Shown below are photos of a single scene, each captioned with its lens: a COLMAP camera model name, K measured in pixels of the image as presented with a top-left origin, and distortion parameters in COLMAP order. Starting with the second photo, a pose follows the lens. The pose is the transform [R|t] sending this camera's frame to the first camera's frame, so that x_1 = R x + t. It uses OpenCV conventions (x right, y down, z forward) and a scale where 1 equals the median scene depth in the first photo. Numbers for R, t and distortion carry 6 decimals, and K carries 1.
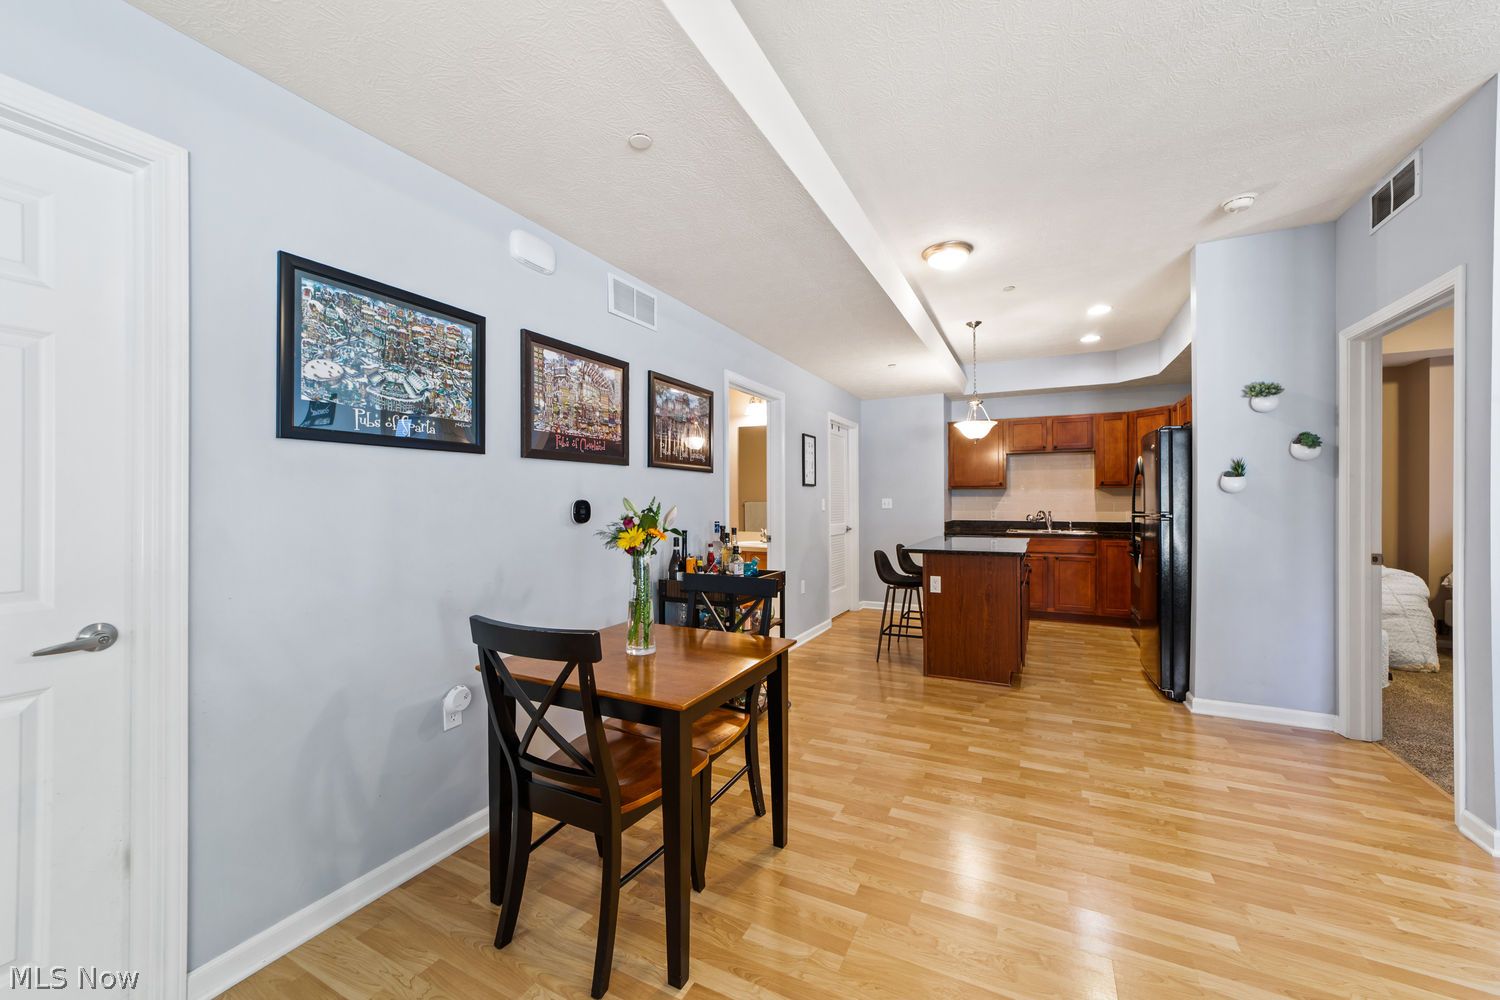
lens RADIAL K [[576.6, 0, 741.6], [0, 576.6, 496.9], [0, 0, 1]] dist [-0.014729, 0.005600]
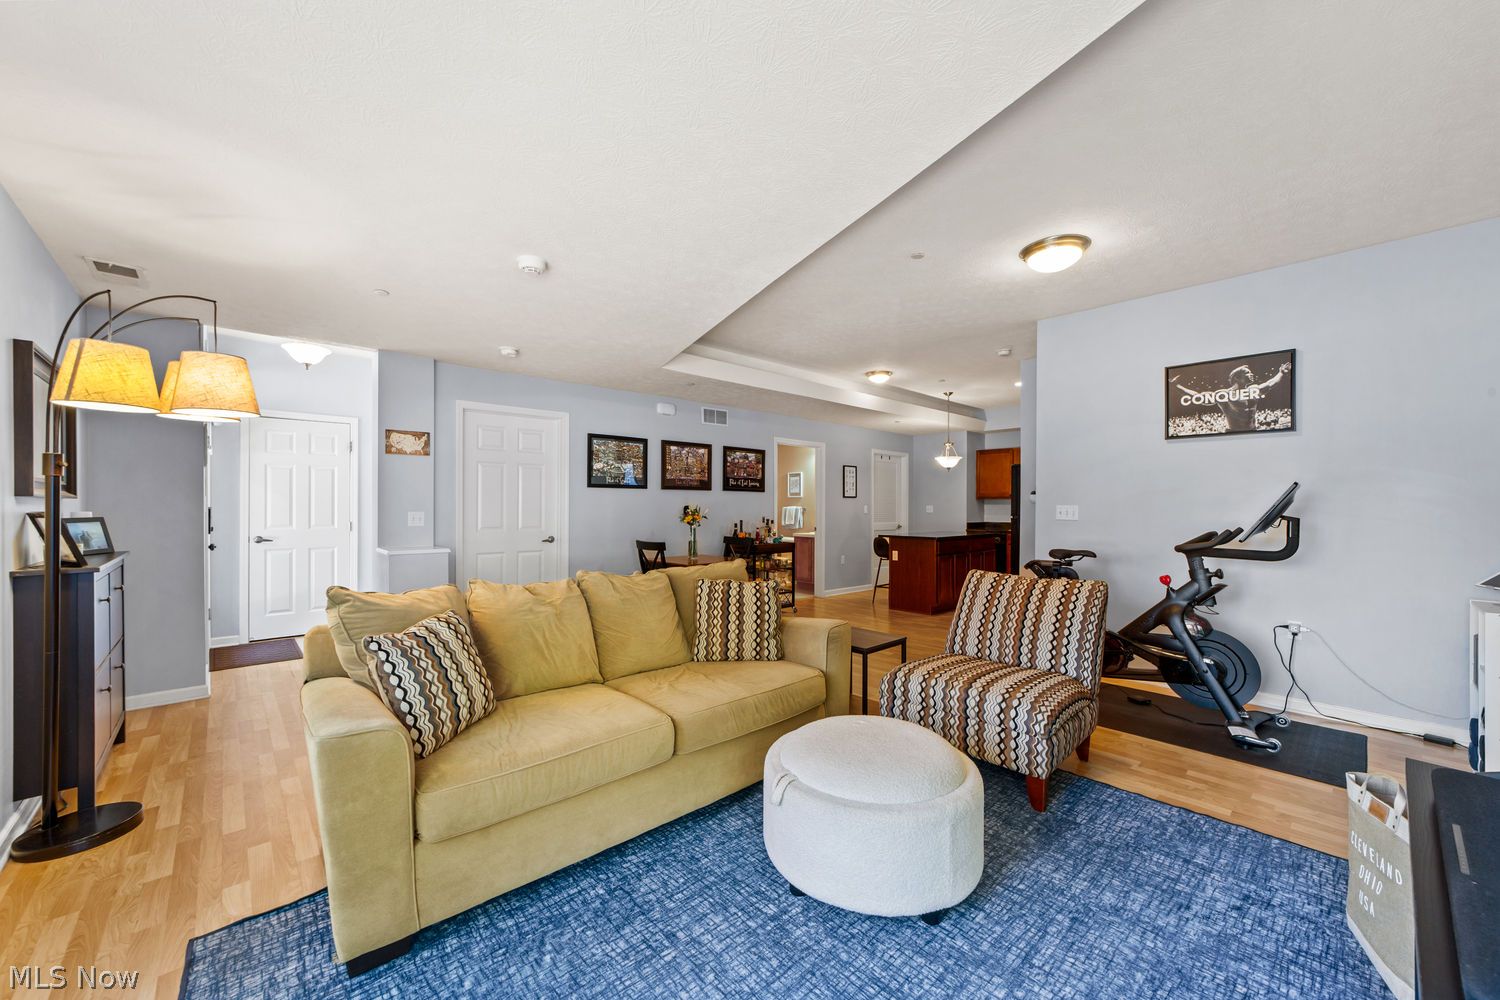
lens RADIAL K [[576.6, 0, 747.4], [0, 576.6, 504.7], [0, 0, 1]] dist [-0.014729, 0.005600]
pose [[0.941369, 0.005458, -0.337333, 0.574933], [-0.004312, 0.999982, 0.004146, -0.006903], [0.337350, -0.002448, 0.941376, -0.881260]]
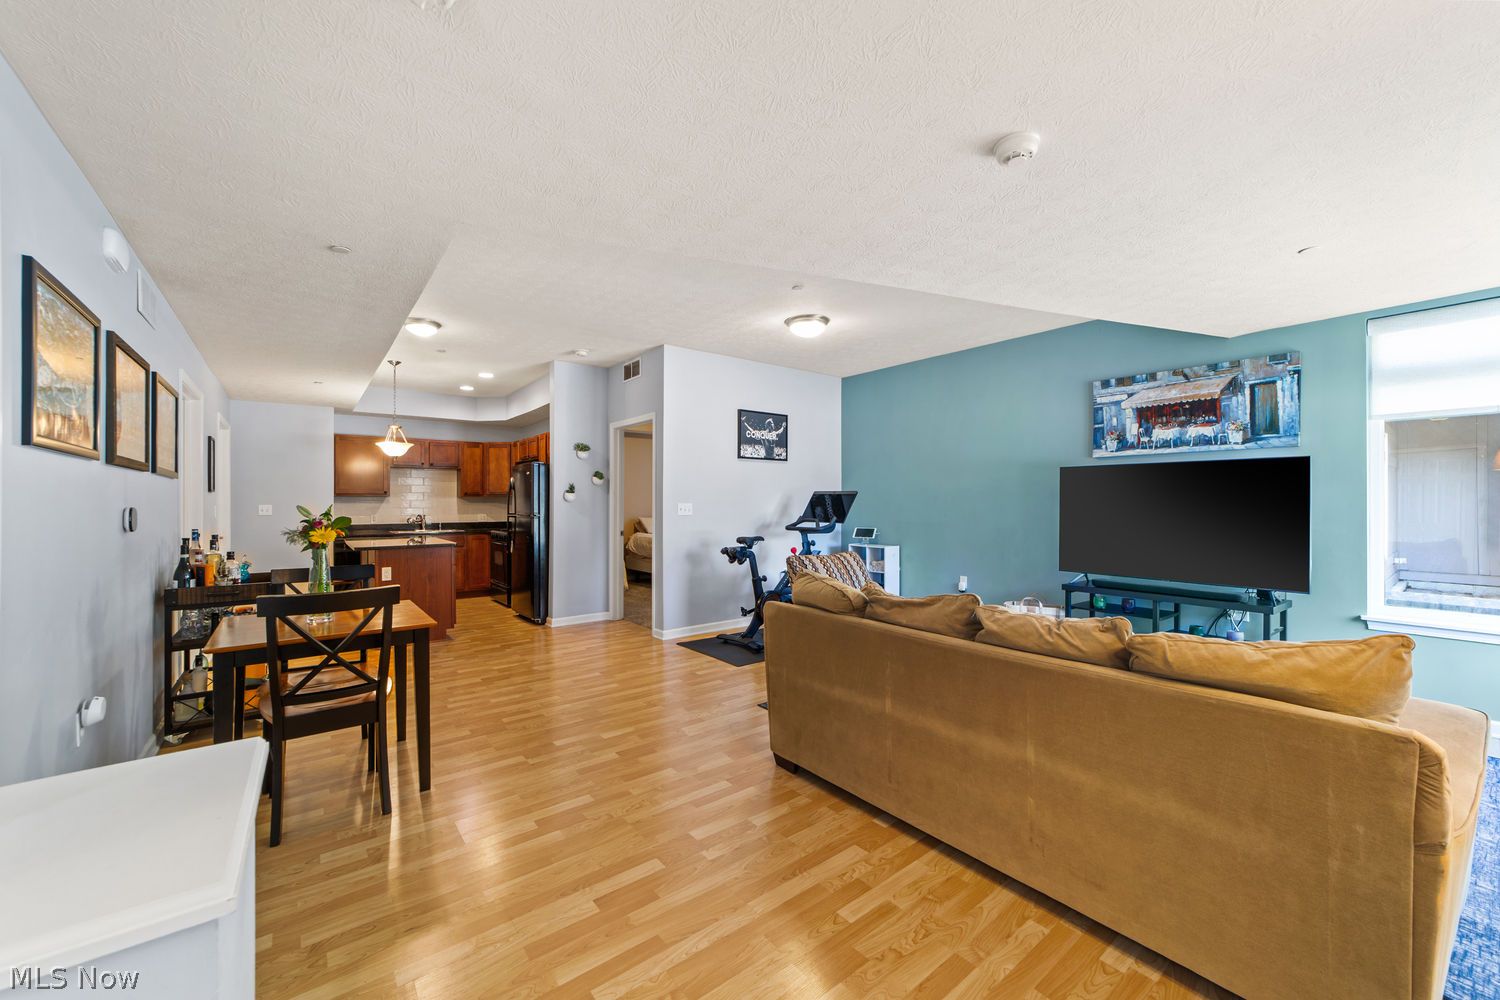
lens RADIAL K [[576.6, 0, 739.2], [0, 576.6, 500.5], [0, 0, 1]] dist [-0.014729, 0.005600]
pose [[0.419508, 0.005899, 0.907733, -0.539531], [-0.002811, 0.999983, -0.005199, -0.003416], [-0.907747, -0.000370, 0.419517, -0.243908]]
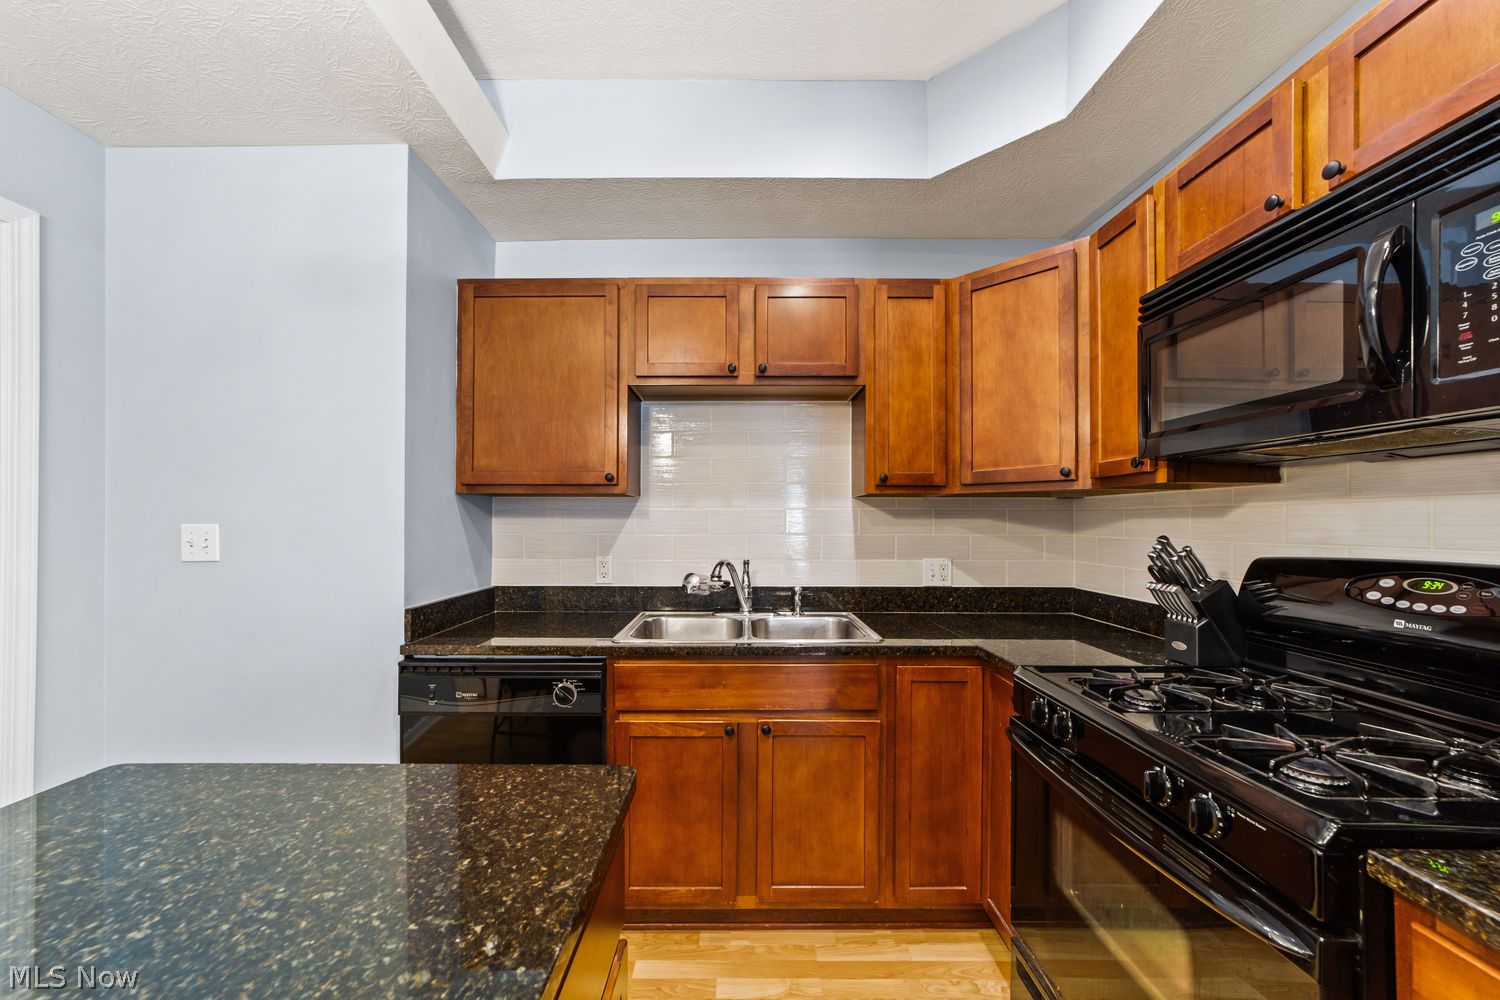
lens RADIAL K [[576.6, 0, 742.1], [0, 576.6, 515.2], [0, 0, 1]] dist [-0.014729, 0.005600]
pose [[0.888427, 0.005459, 0.458985, 0.659516], [-0.004678, 0.999985, -0.002838, -0.002697], [-0.458994, 0.000374, 0.888439, 1.219546]]
